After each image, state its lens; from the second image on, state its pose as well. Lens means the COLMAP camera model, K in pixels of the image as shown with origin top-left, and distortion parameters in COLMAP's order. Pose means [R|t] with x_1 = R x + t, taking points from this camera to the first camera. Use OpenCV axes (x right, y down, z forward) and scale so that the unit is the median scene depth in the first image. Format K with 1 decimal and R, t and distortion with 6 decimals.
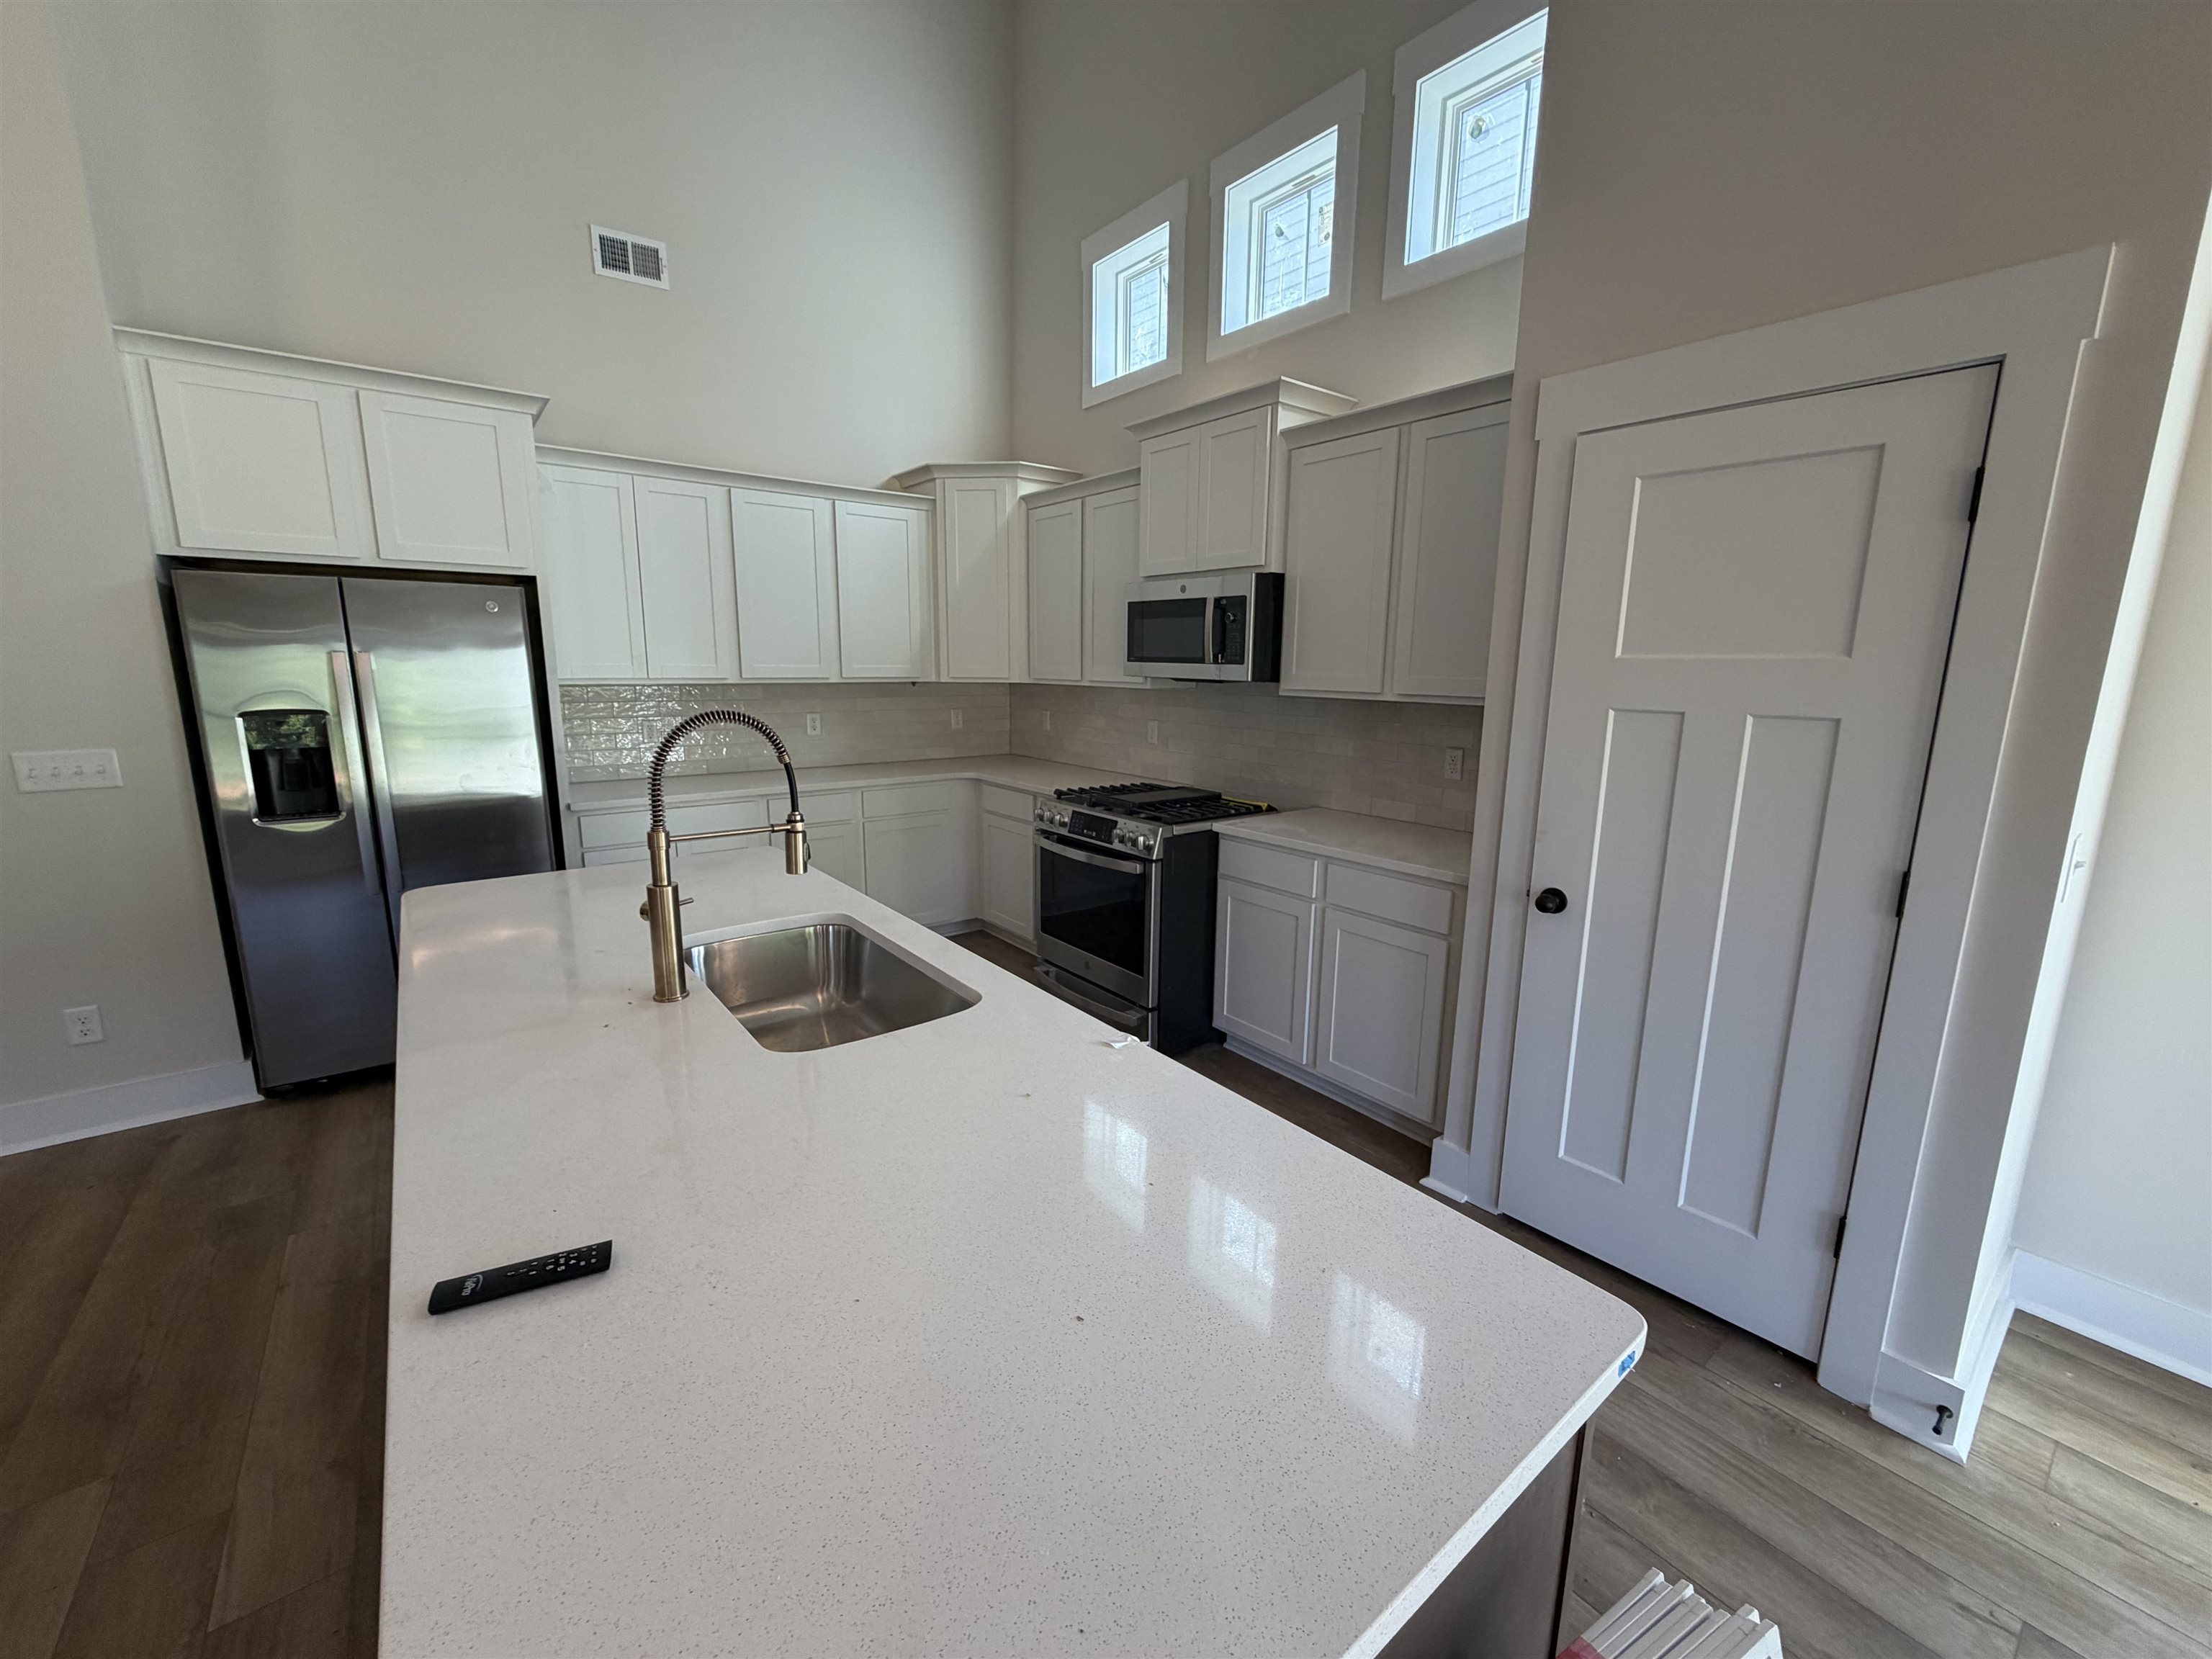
lens RADIAL K [[881.1, 0, 1109.5], [0, 881.1, 822.1], [0, 0, 1]] dist [-0.000763, 0.000032]
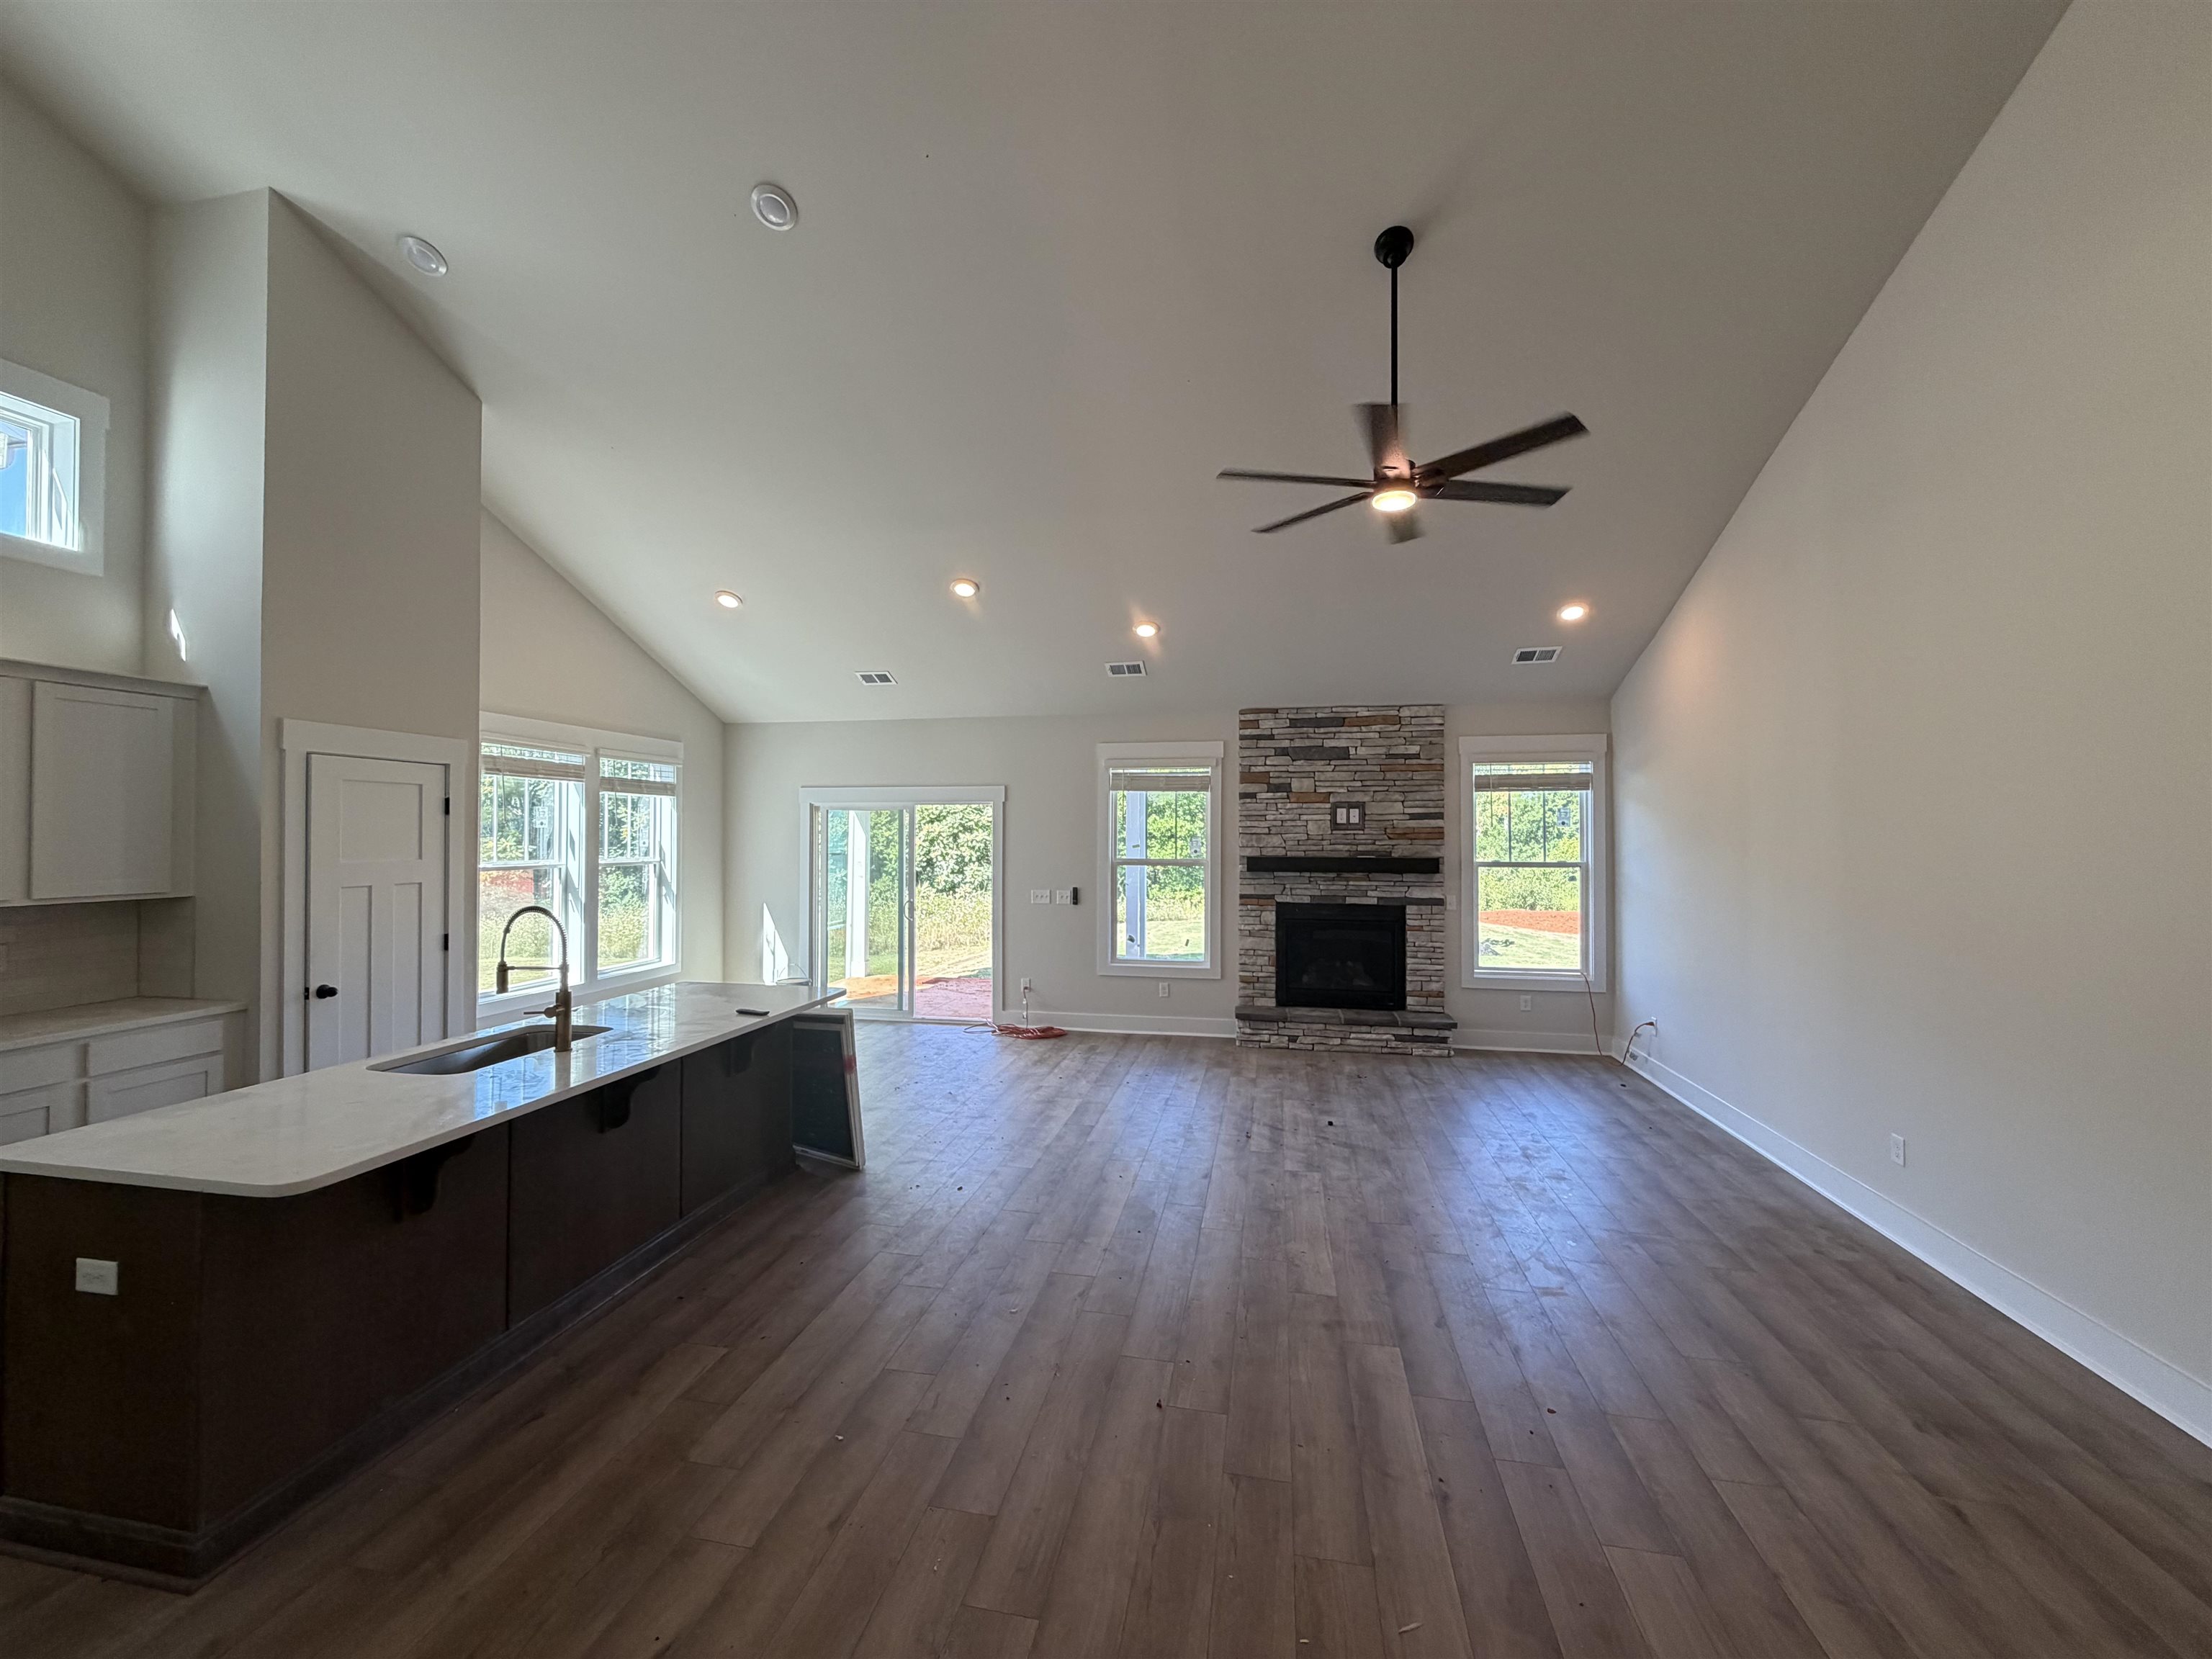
lens RADIAL K [[881.1, 0, 1106.6], [0, 881.1, 829.1], [0, 0, 1]] dist [-0.000763, 0.000032]
pose [[-0.659020, -0.007067, 0.752092, -1.337577], [0.128887, 0.984103, 0.122184, -0.176022], [-0.741000, 0.177456, -0.647633, 0.619060]]
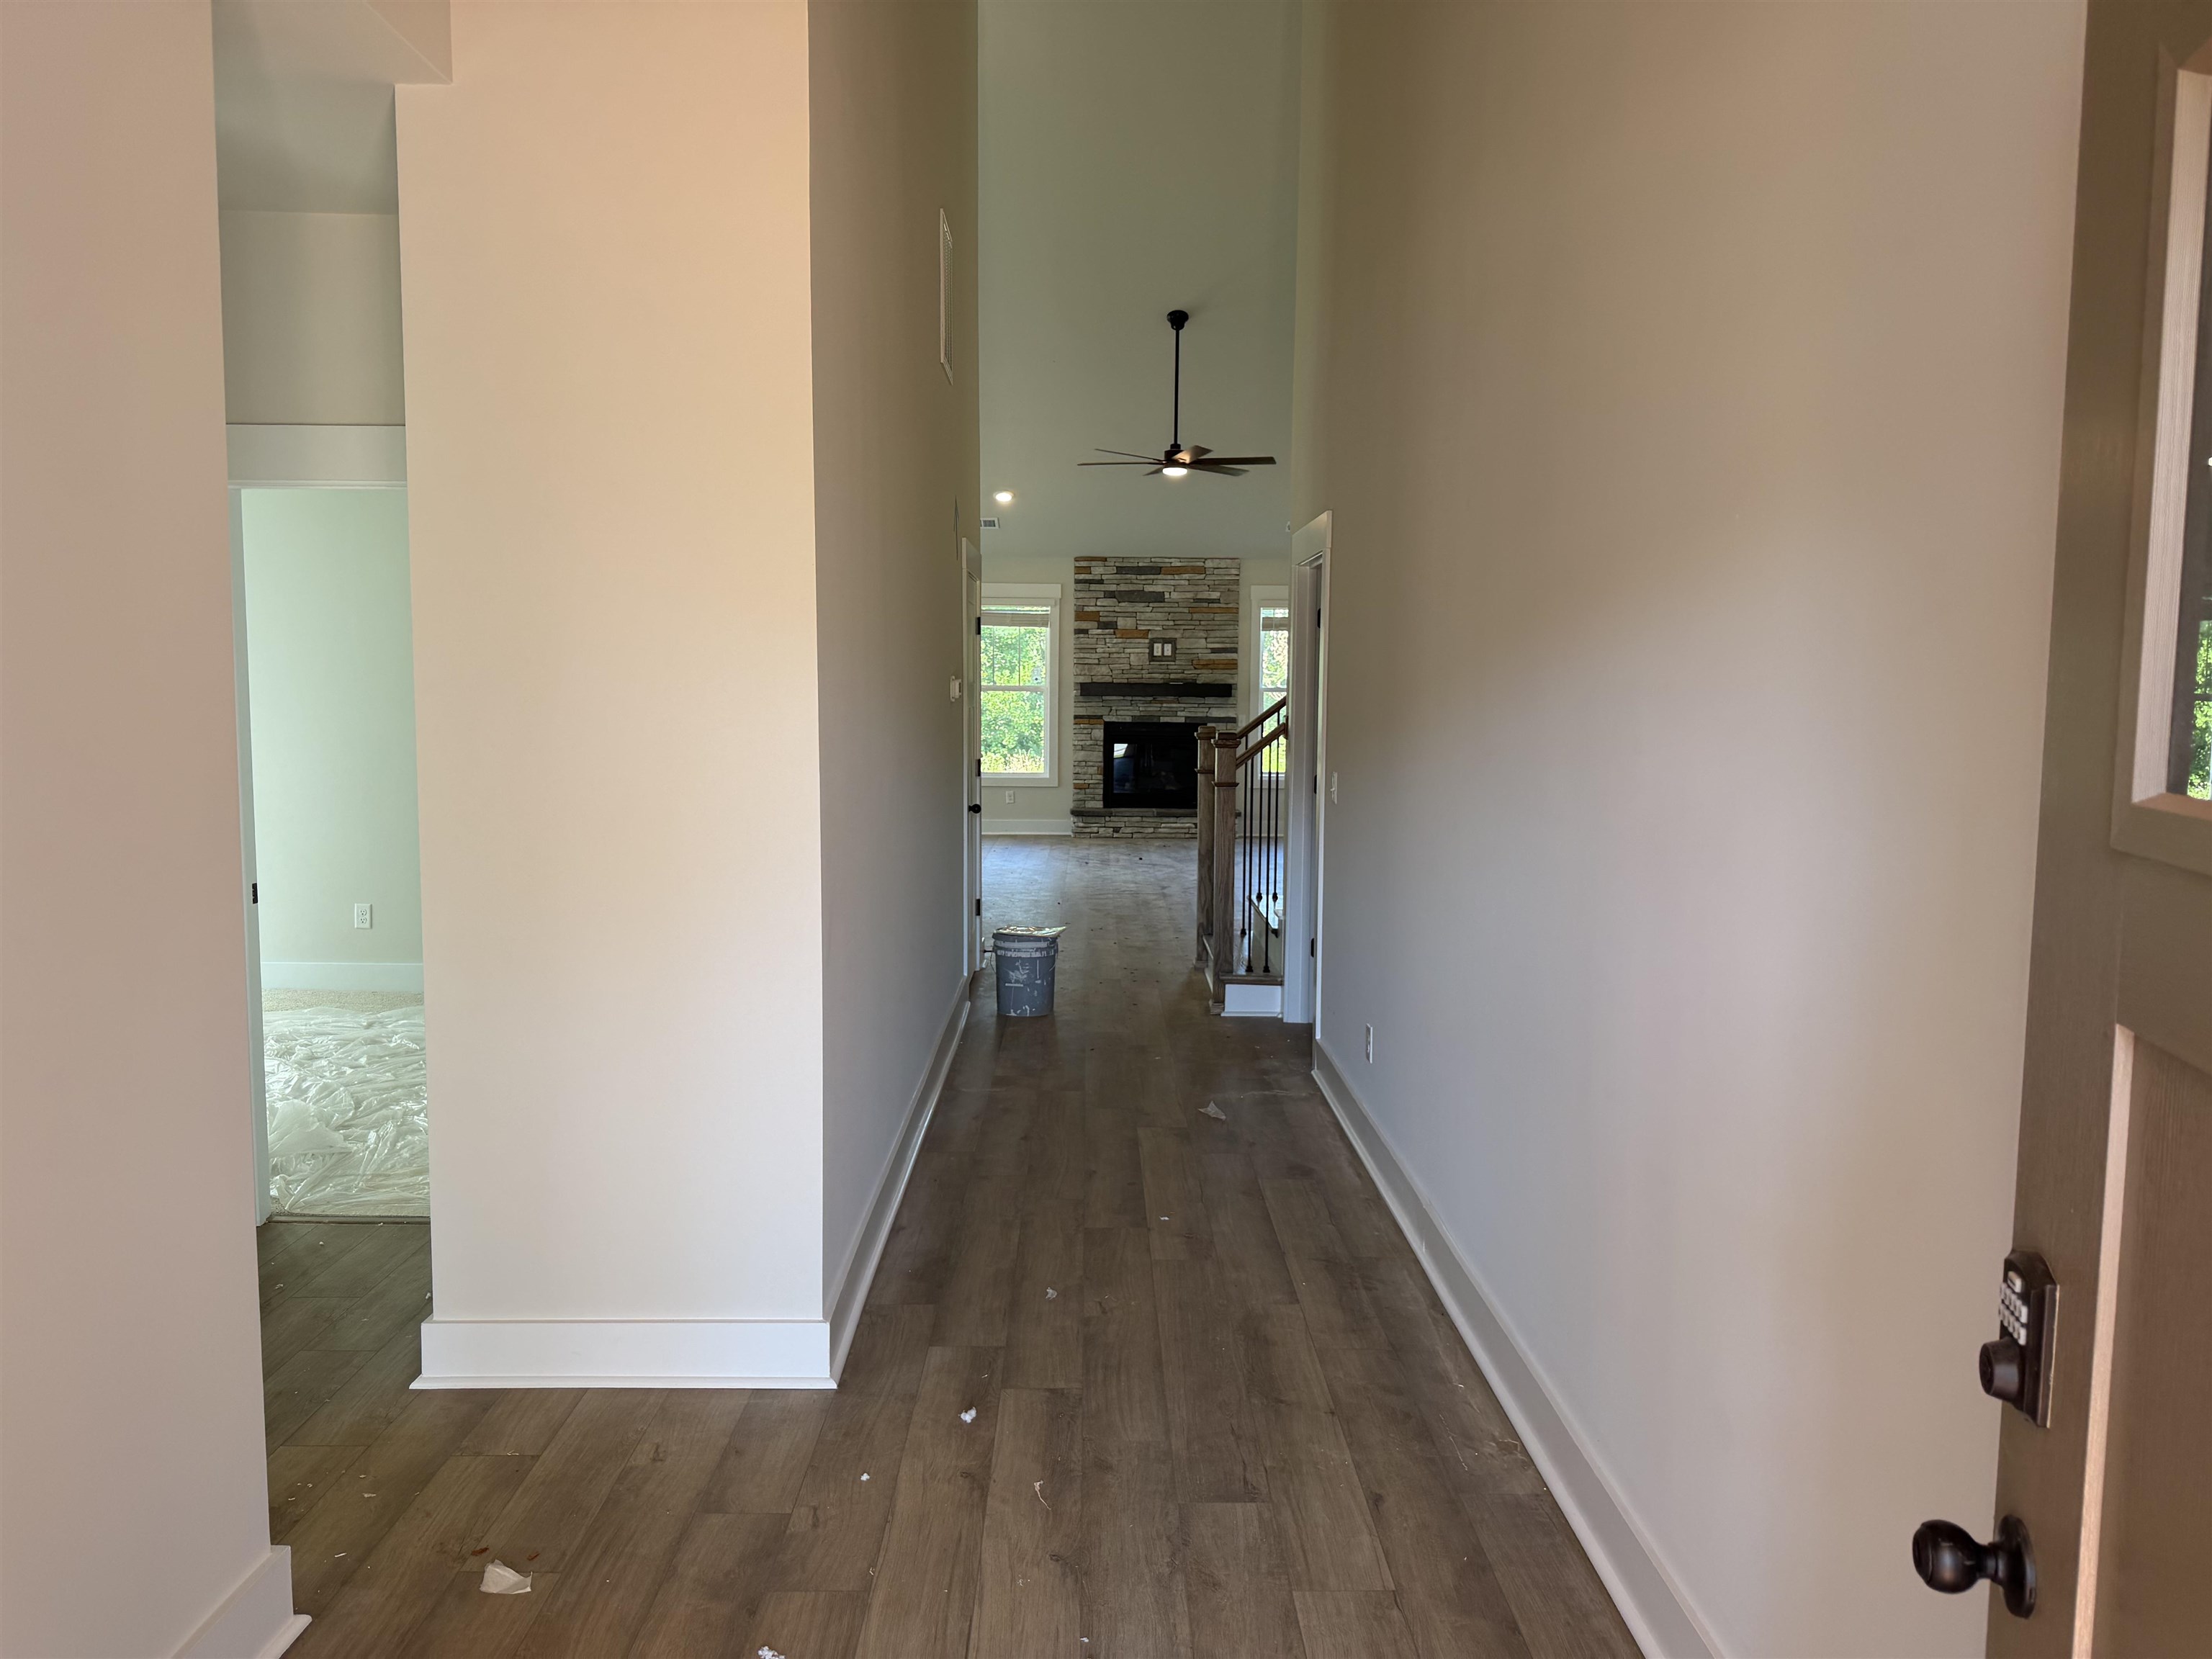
lens RADIAL K [[1541.1, 0, 1089.9], [0, 1541.1, 837.7], [0, 0, 1]] dist [0.050146, -0.003944]
pose [[-0.788307, -0.076852, 0.610463, -2.789148], [0.095948, 0.964676, 0.245344, -0.476559], [-0.607755, 0.251979, -0.753088, 2.520439]]
